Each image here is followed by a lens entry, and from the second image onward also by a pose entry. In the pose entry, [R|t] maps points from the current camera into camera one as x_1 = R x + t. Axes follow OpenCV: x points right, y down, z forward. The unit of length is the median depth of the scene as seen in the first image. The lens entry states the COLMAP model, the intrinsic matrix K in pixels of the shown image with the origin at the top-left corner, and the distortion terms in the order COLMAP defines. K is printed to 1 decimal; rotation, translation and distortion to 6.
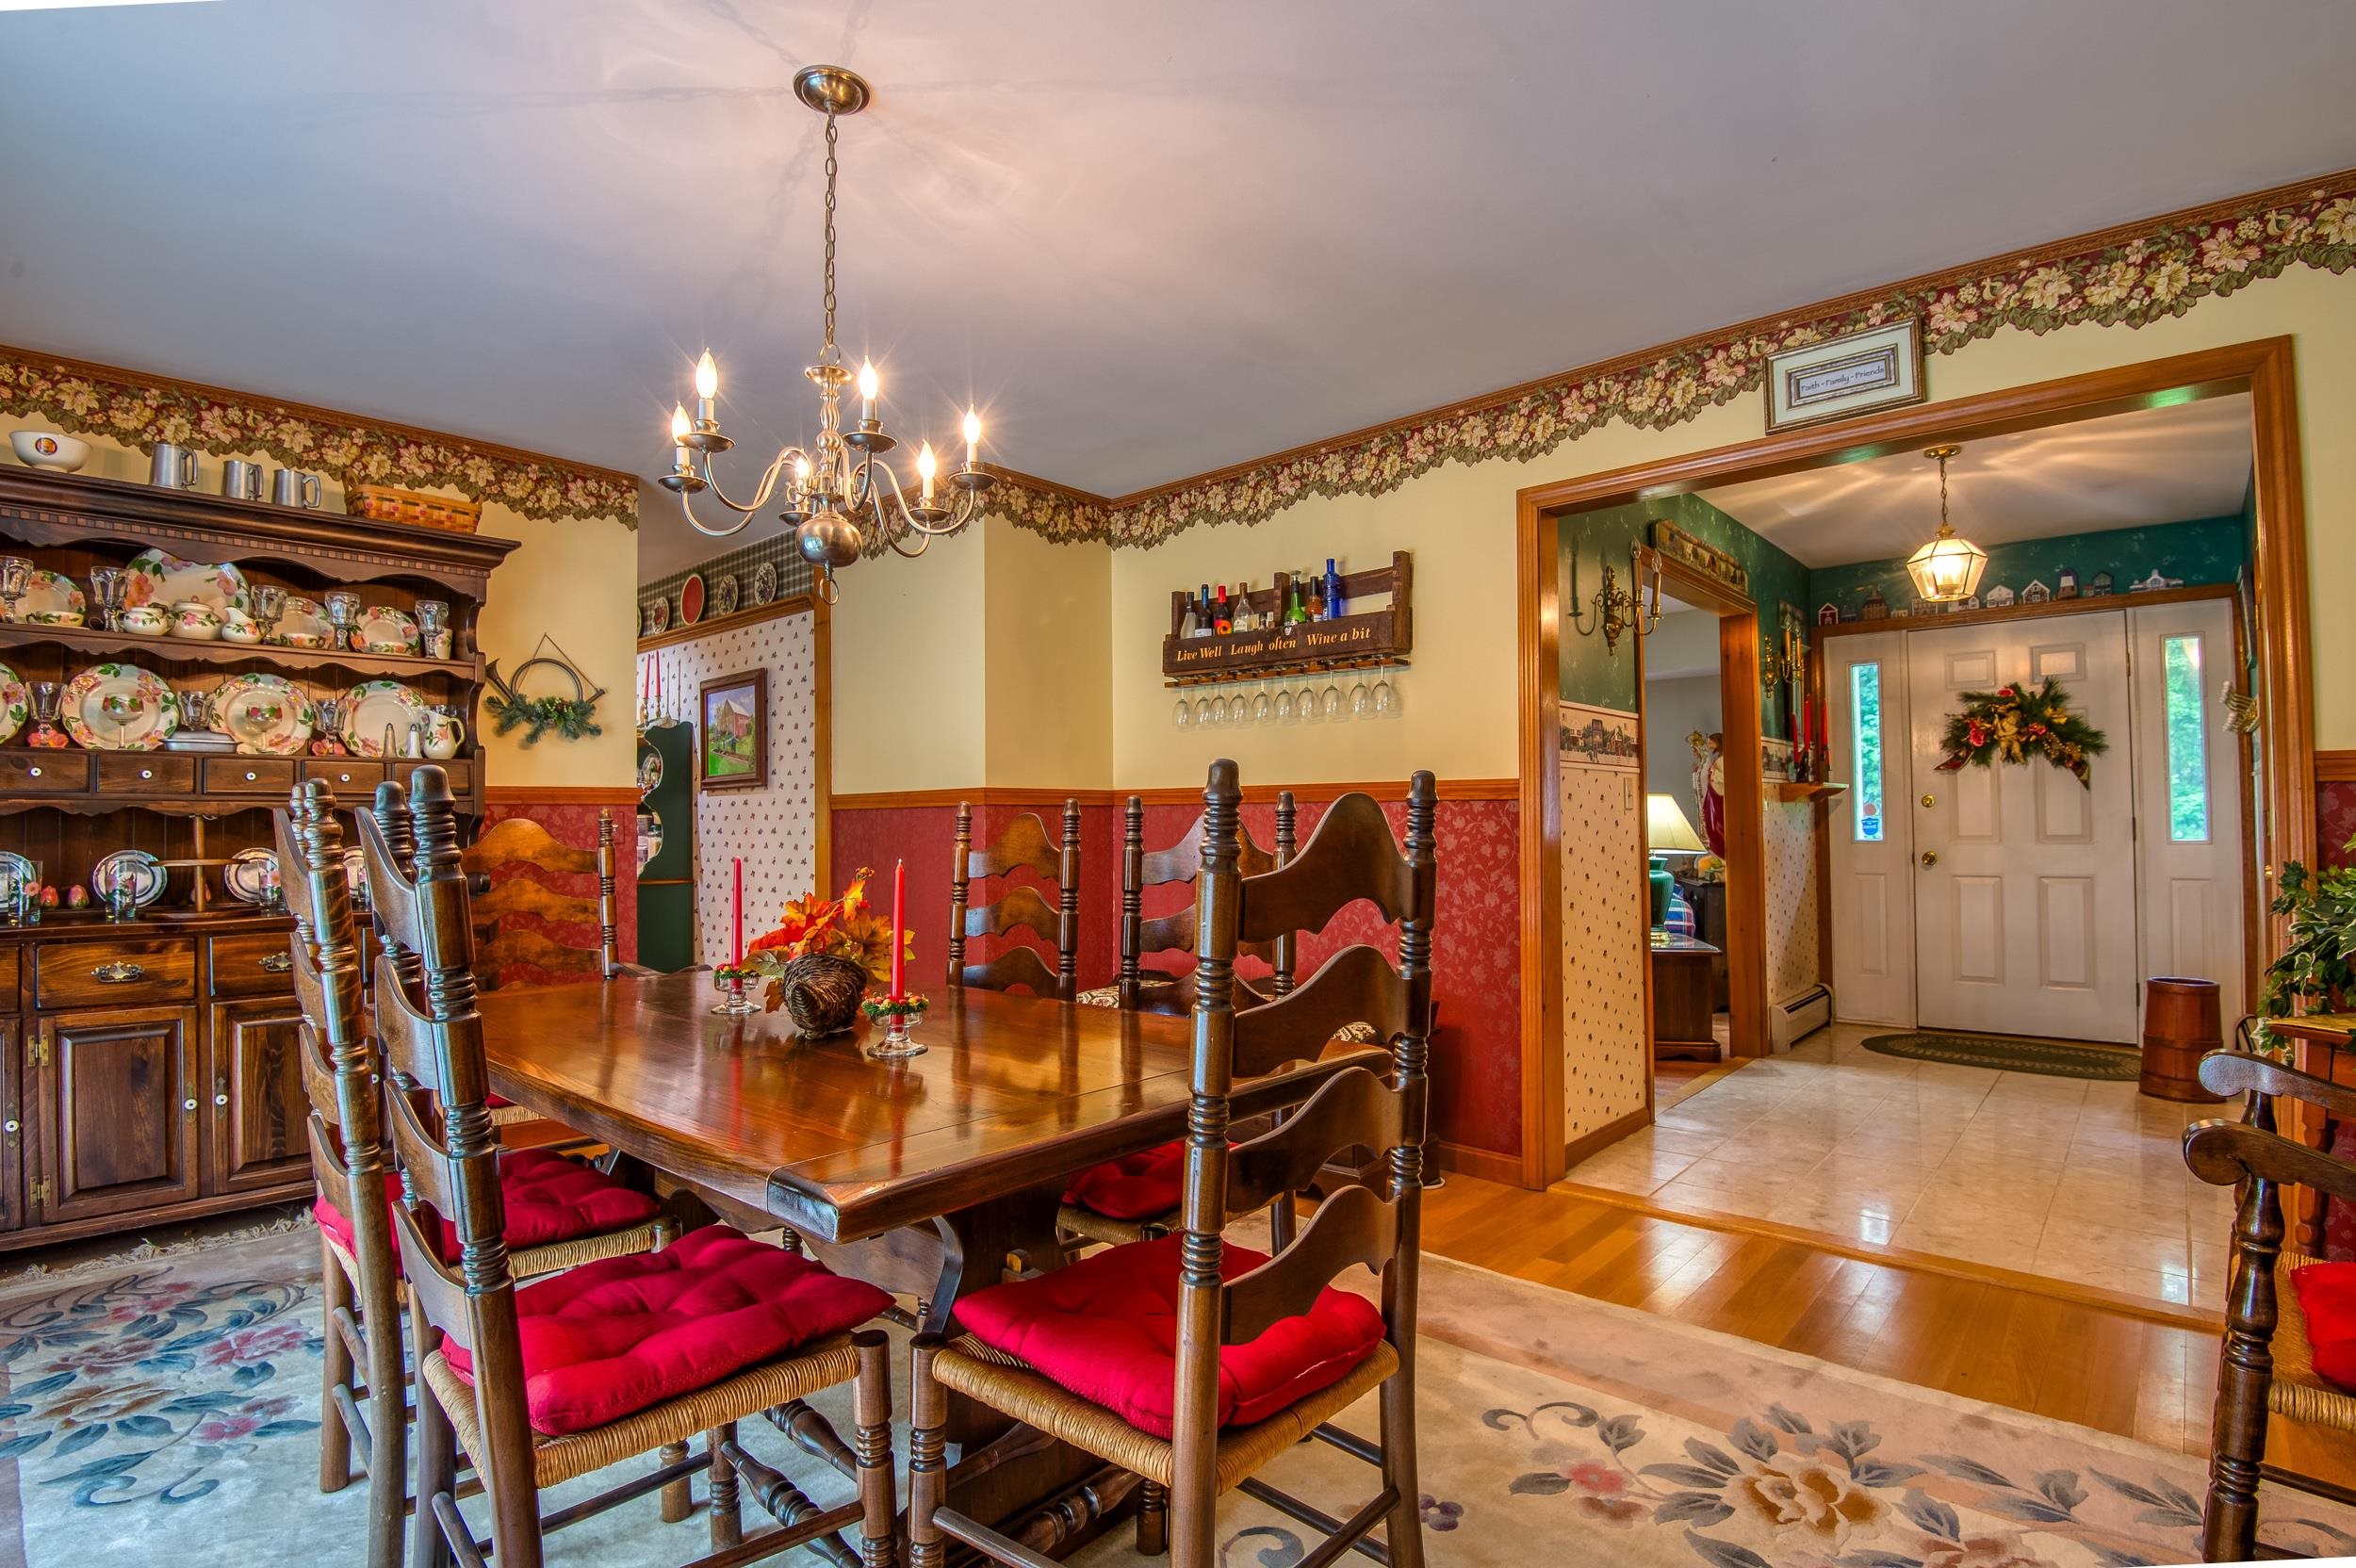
lens RADIAL K [[1120.9, 0, 1162.1], [0, 1120.9, 798.6], [0, 0, 1]] dist [-0.024229, -0.006845]
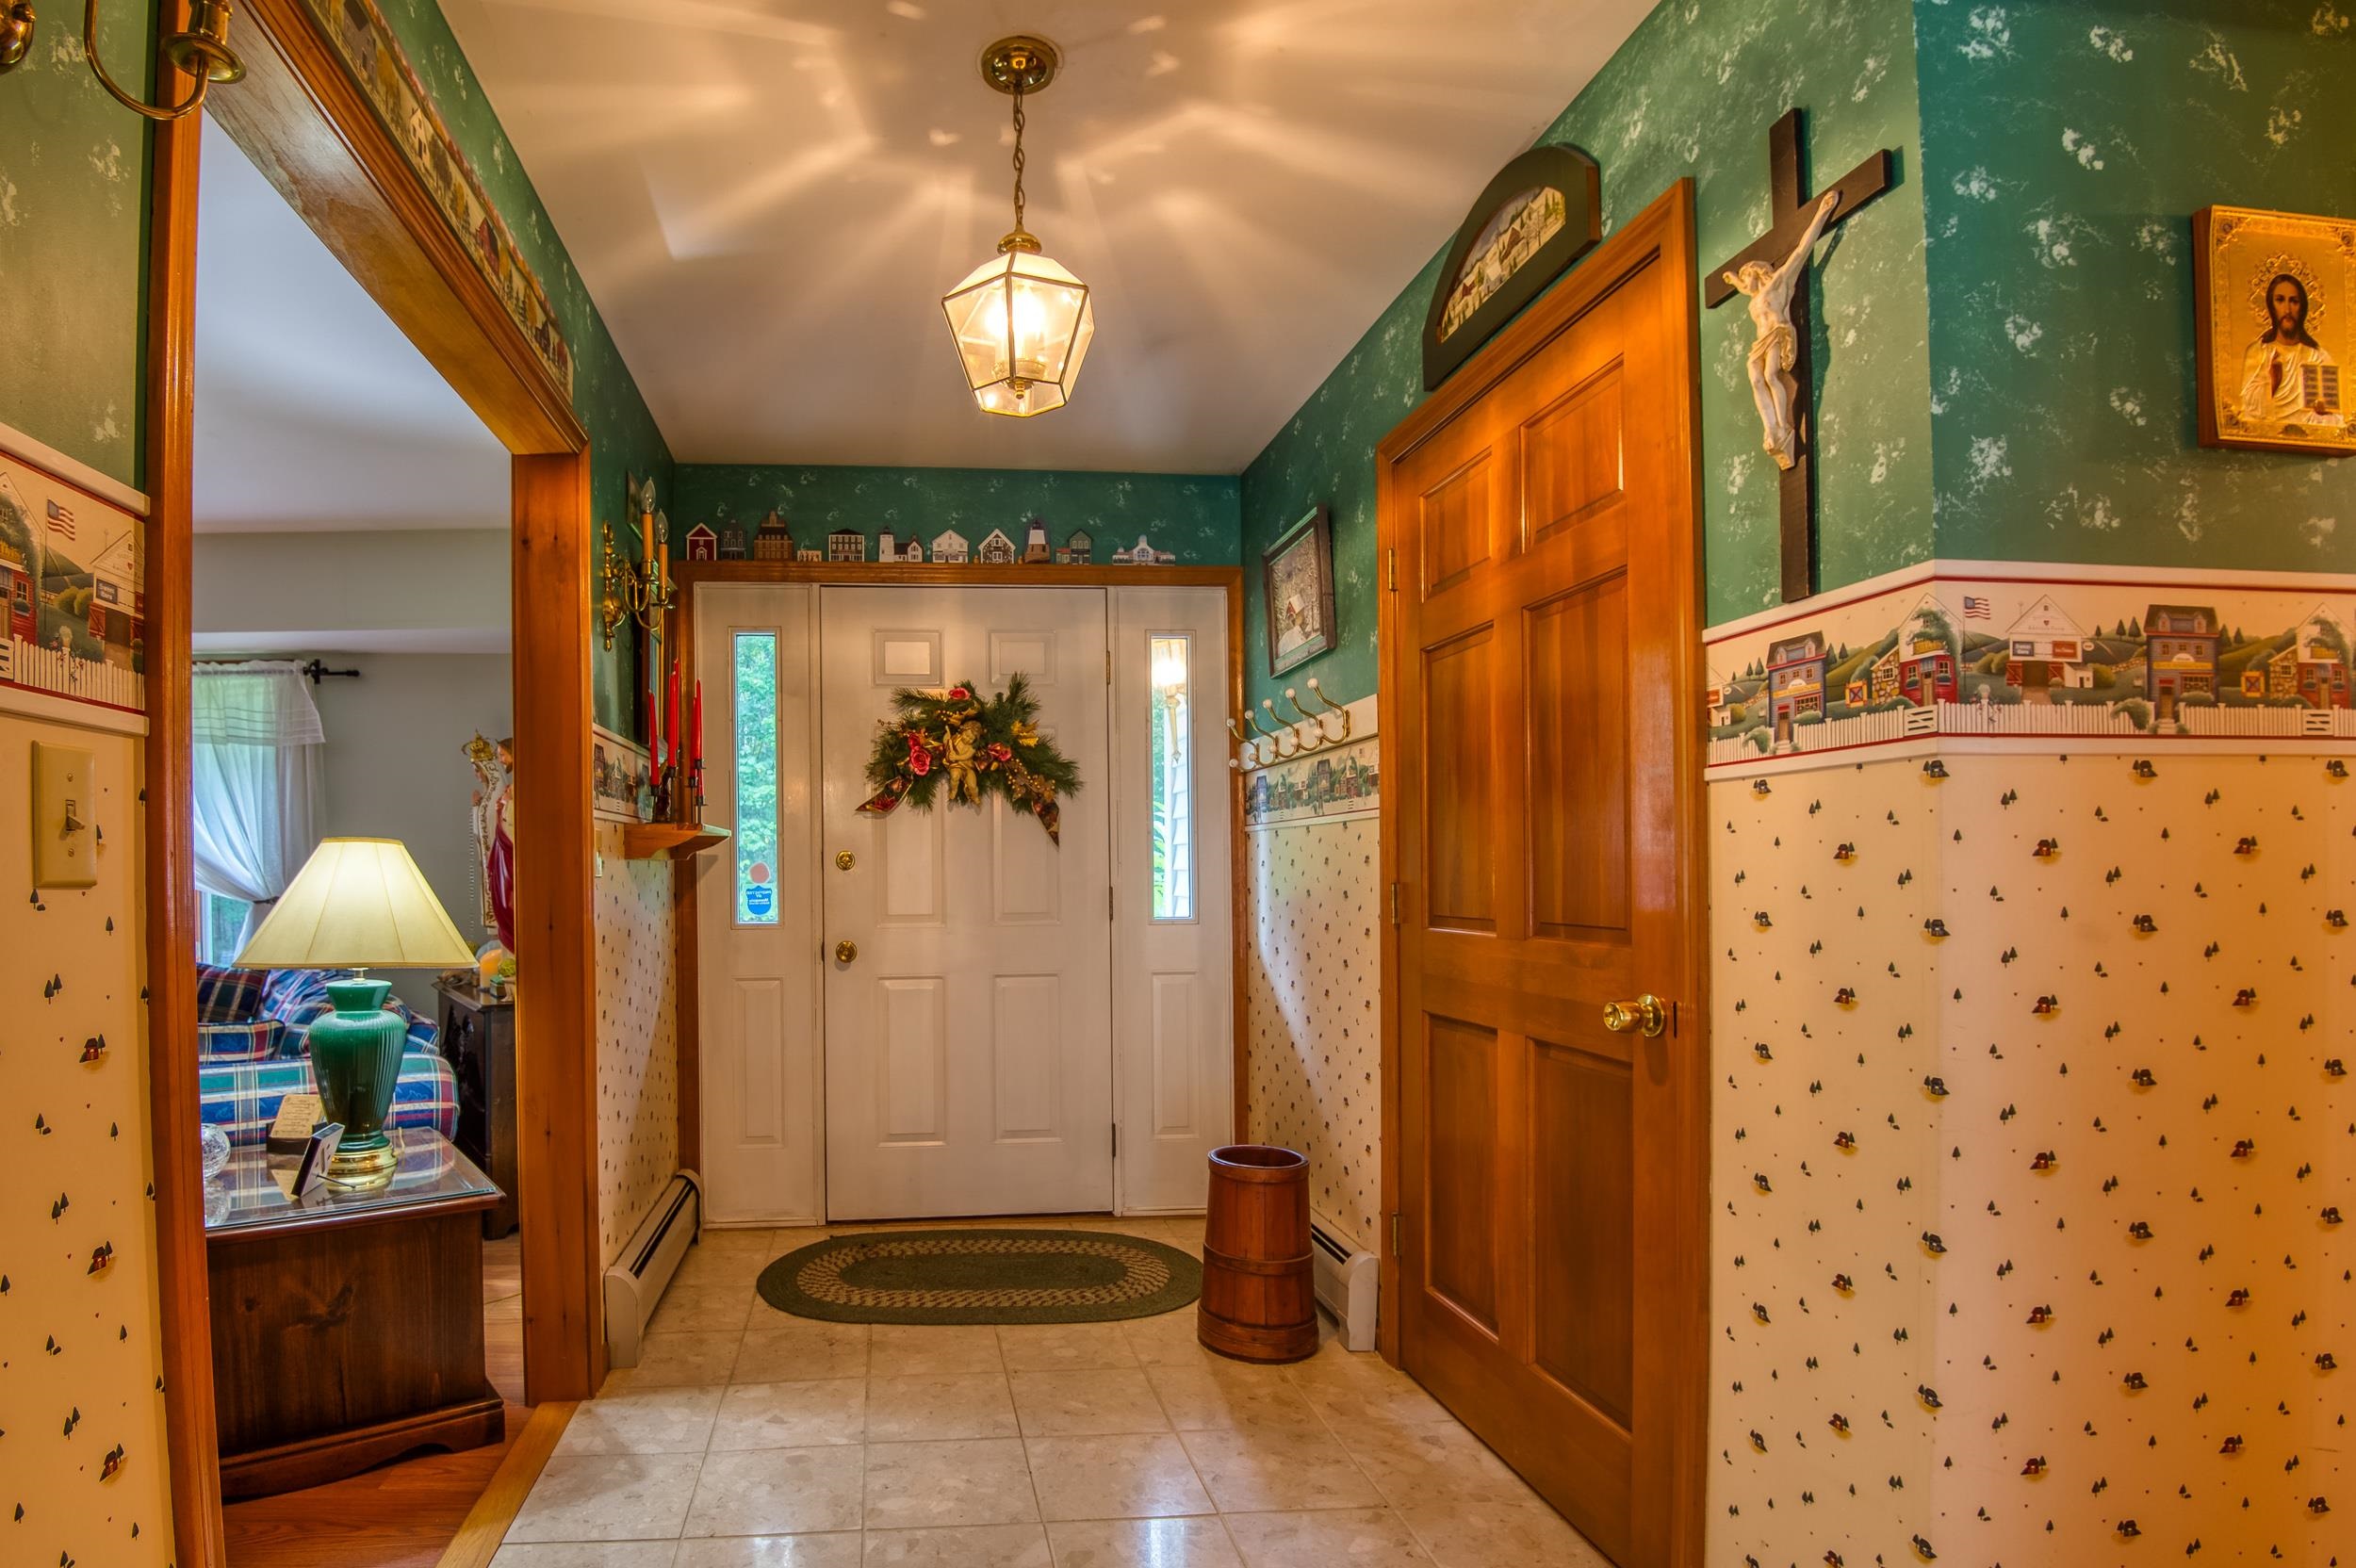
lens RADIAL K [[1120.9, 0, 1055.6], [0, 1120.9, 869.5], [0, 0, 1]] dist [-0.024229, -0.006845]
pose [[0.620546, 0.005324, 0.784152, 0.280123], [-0.016425, 0.999846, 0.006210, 0.001525], [-0.783998, -0.016733, 0.620538, 0.533982]]
